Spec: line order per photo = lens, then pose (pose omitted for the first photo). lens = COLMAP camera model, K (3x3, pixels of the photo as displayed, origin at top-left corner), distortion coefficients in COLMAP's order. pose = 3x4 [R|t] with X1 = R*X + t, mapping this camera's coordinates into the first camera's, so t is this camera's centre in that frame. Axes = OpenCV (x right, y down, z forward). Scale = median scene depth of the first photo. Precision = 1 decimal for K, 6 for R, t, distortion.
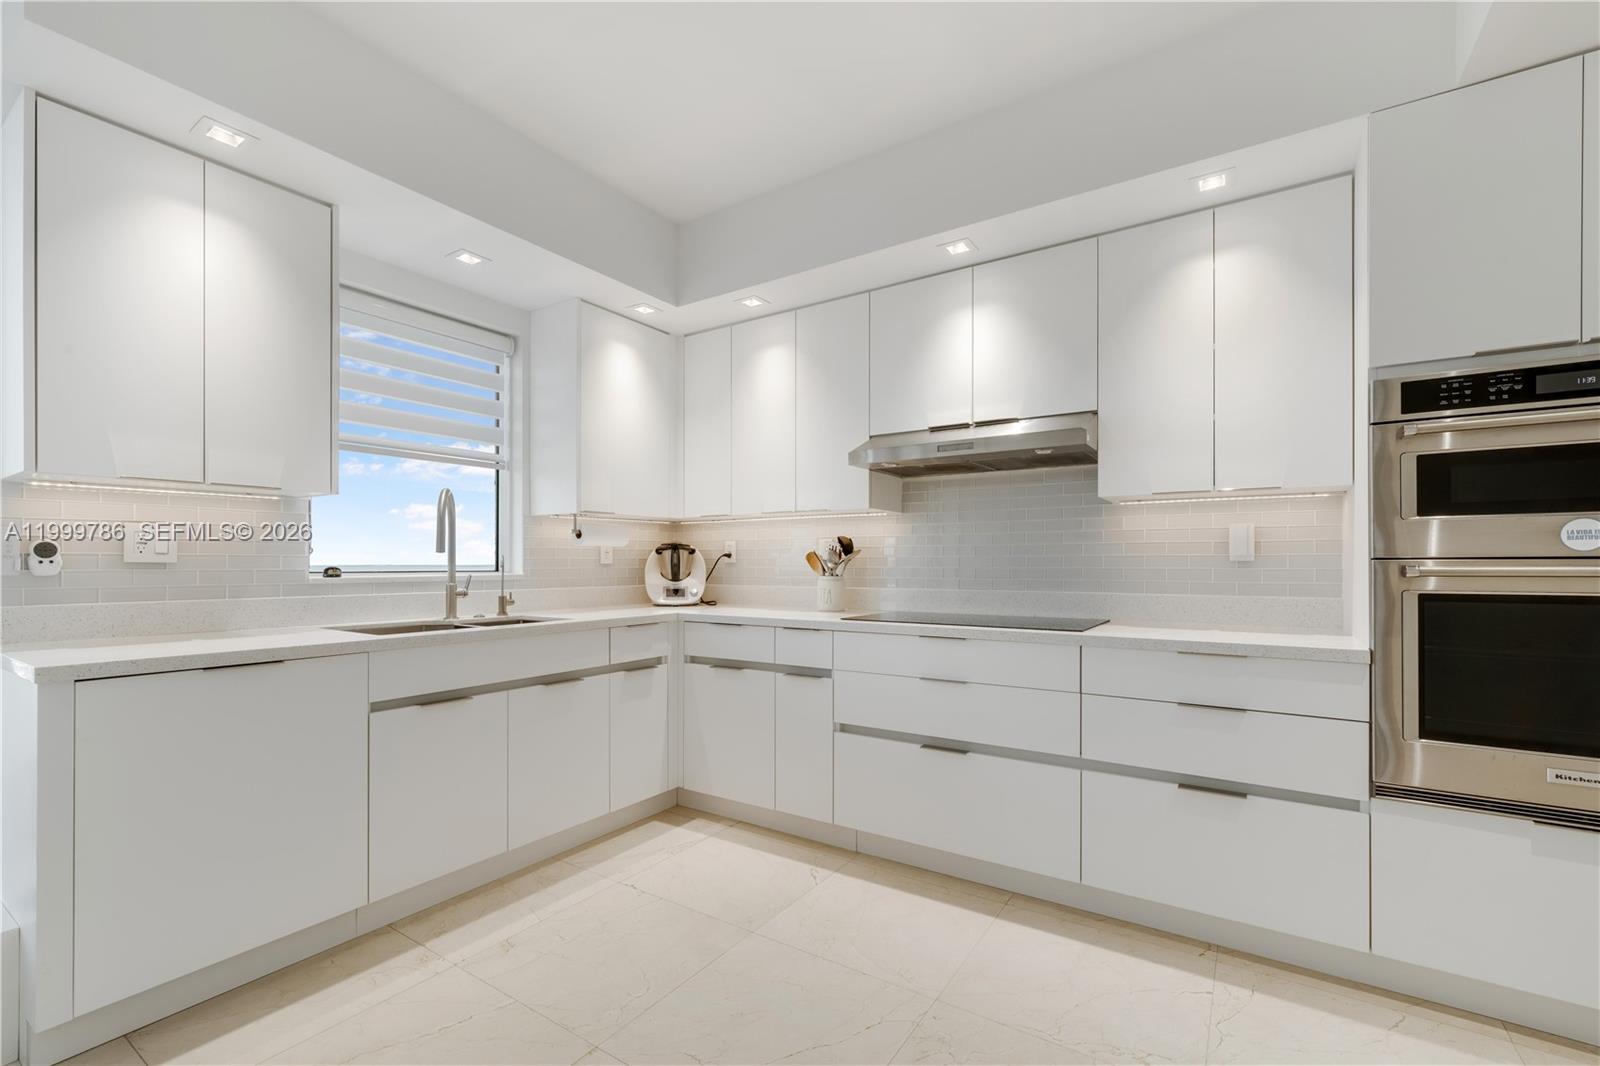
lens RADIAL K [[684.4, 0, 819.4], [0, 684.4, 564.7], [0, 0, 1]] dist [0.000415, -0.000063]
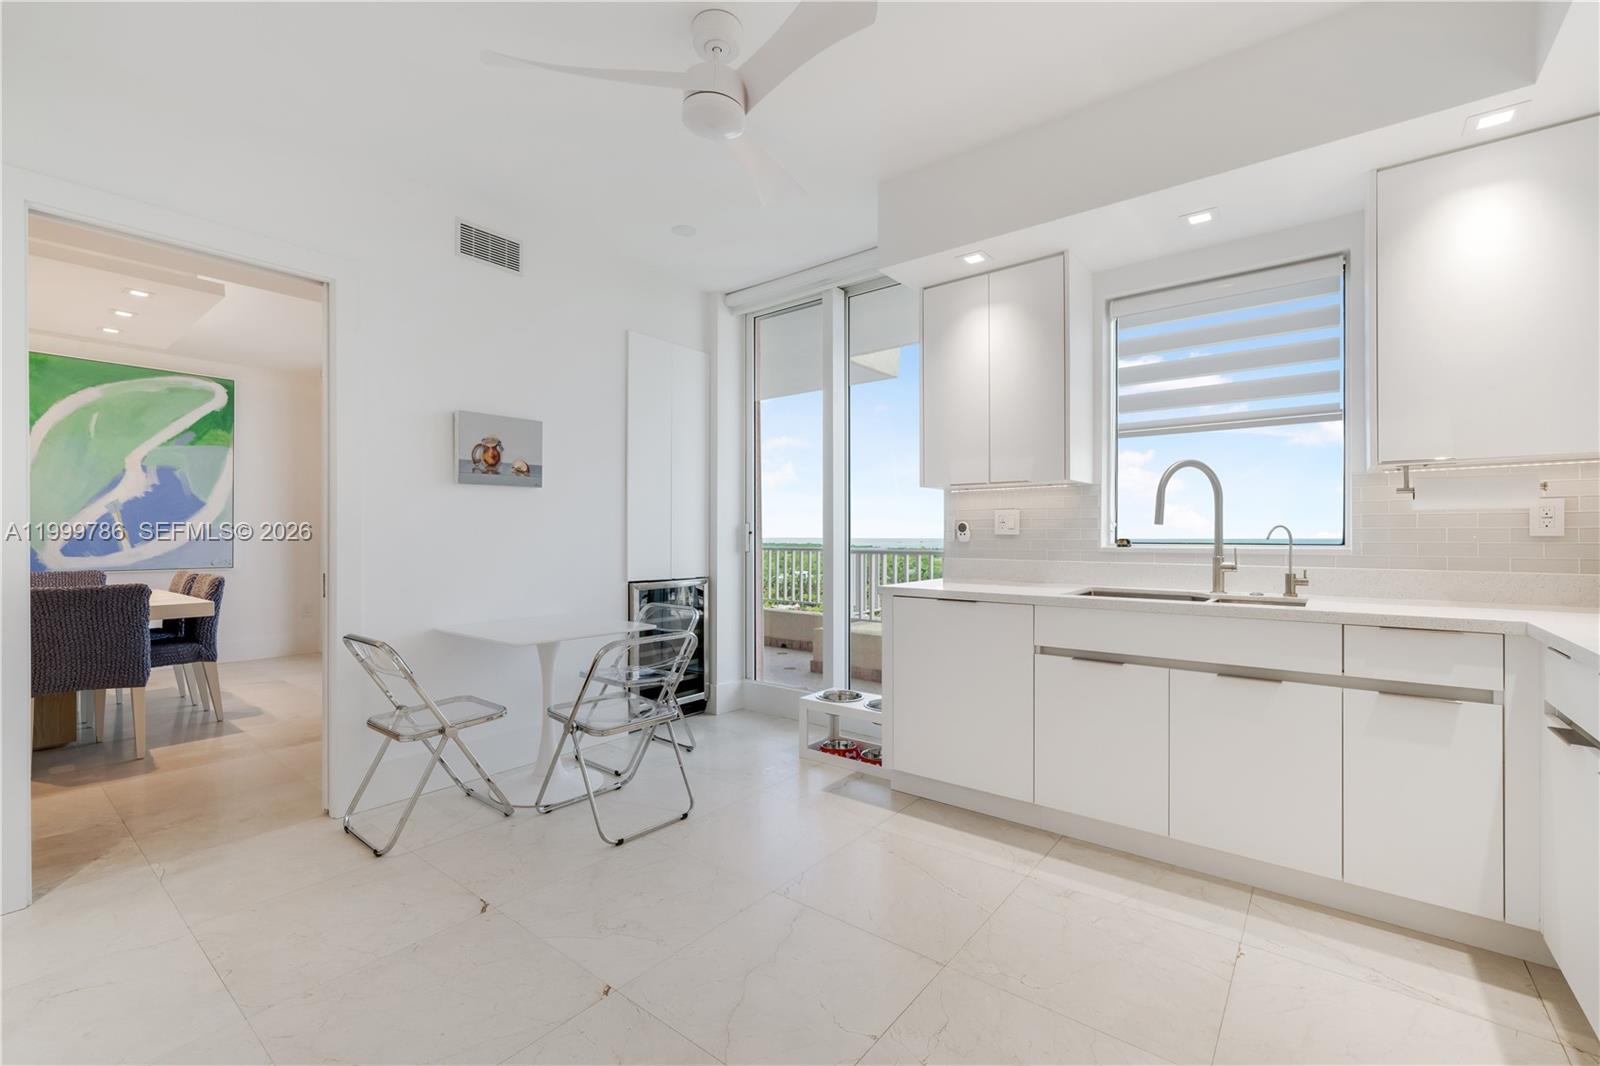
lens RADIAL K [[684.4, 0, 805.3], [0, 684.4, 538.2], [0, 0, 1]] dist [0.000415, -0.000063]
pose [[-0.098178, 0.002868, -0.995165, 0.476845], [-0.004411, 0.999985, 0.003317, 0.001608], [0.995159, 0.004716, -0.098164, 0.519723]]
